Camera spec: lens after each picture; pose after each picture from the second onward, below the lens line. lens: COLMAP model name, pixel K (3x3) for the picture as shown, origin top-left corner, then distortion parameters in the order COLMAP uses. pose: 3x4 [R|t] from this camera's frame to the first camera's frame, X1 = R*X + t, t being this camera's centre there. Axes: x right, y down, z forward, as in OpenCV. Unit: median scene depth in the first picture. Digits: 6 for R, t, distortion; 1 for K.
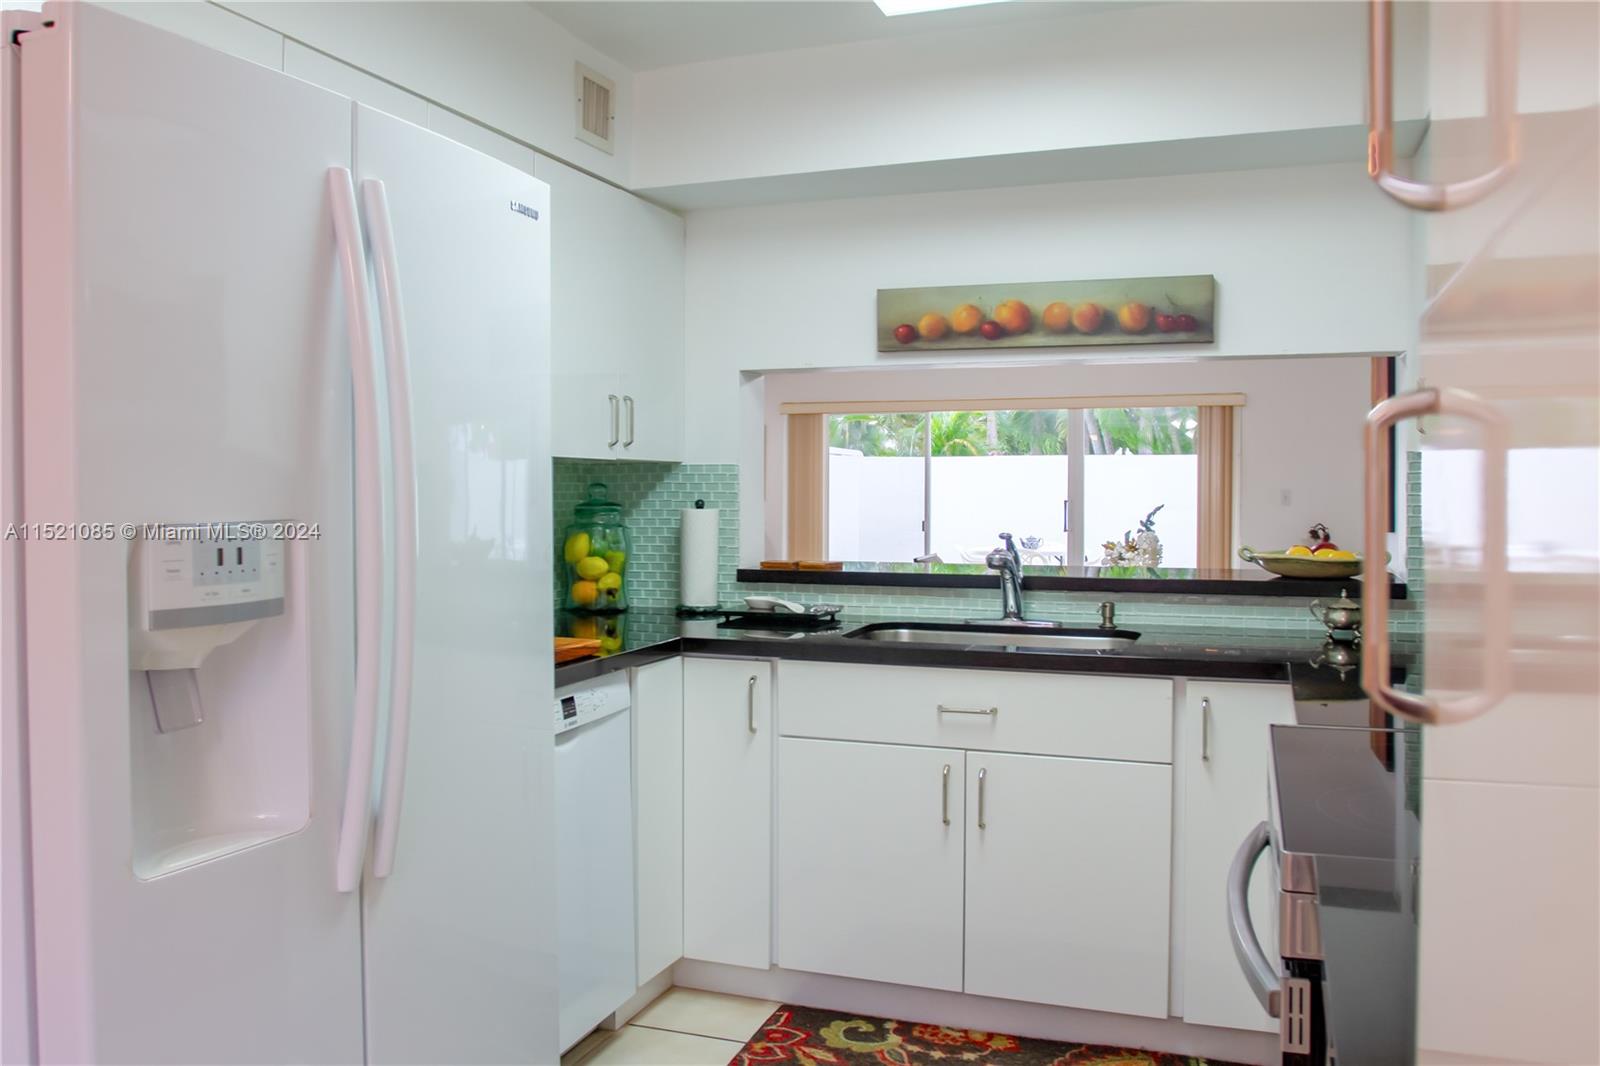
lens RADIAL K [[1327.8, 0, 773.4], [0, 1327.8, 532.9], [0, 0, 1]] dist [-0.058270, 0.007169]
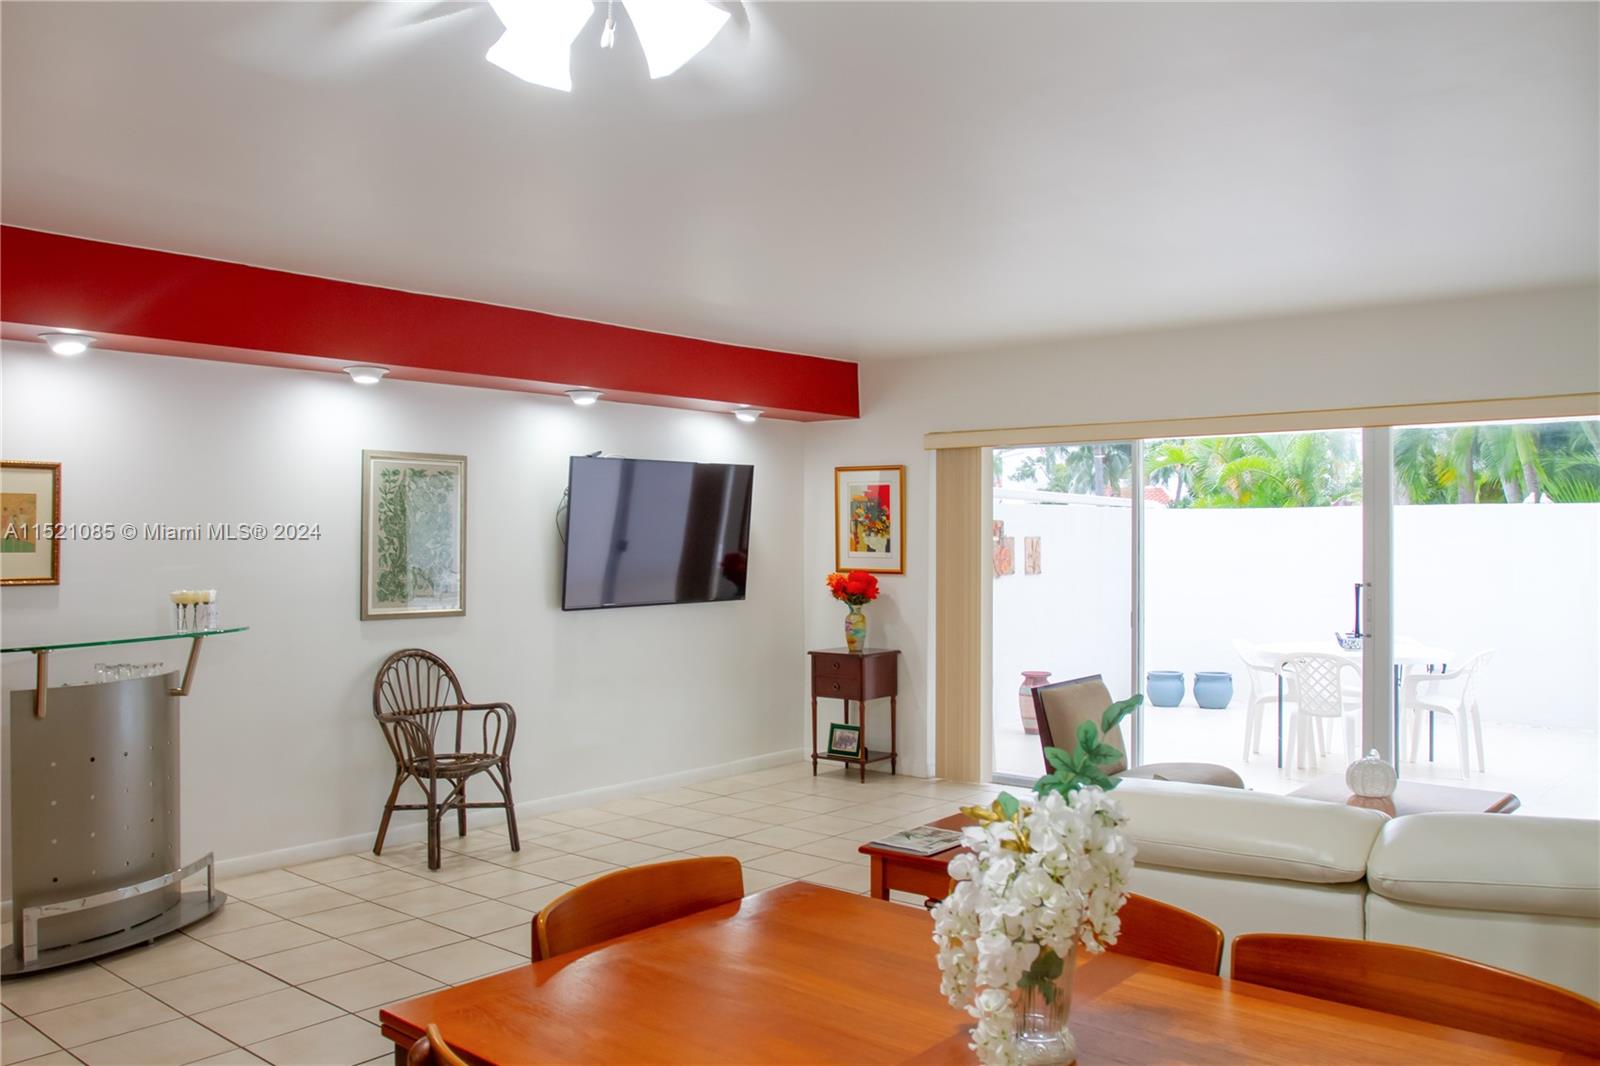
lens RADIAL K [[1294.7, 0, 772.2], [0, 1294.7, 530.0], [0, 0, 1]] dist [-0.095219, 0.099446]
pose [[0.941999, -0.002716, -0.335605, 0.164230], [-0.010919, 0.999190, -0.038734, -0.023182], [0.335438, 0.040152, 0.941206, 0.377500]]
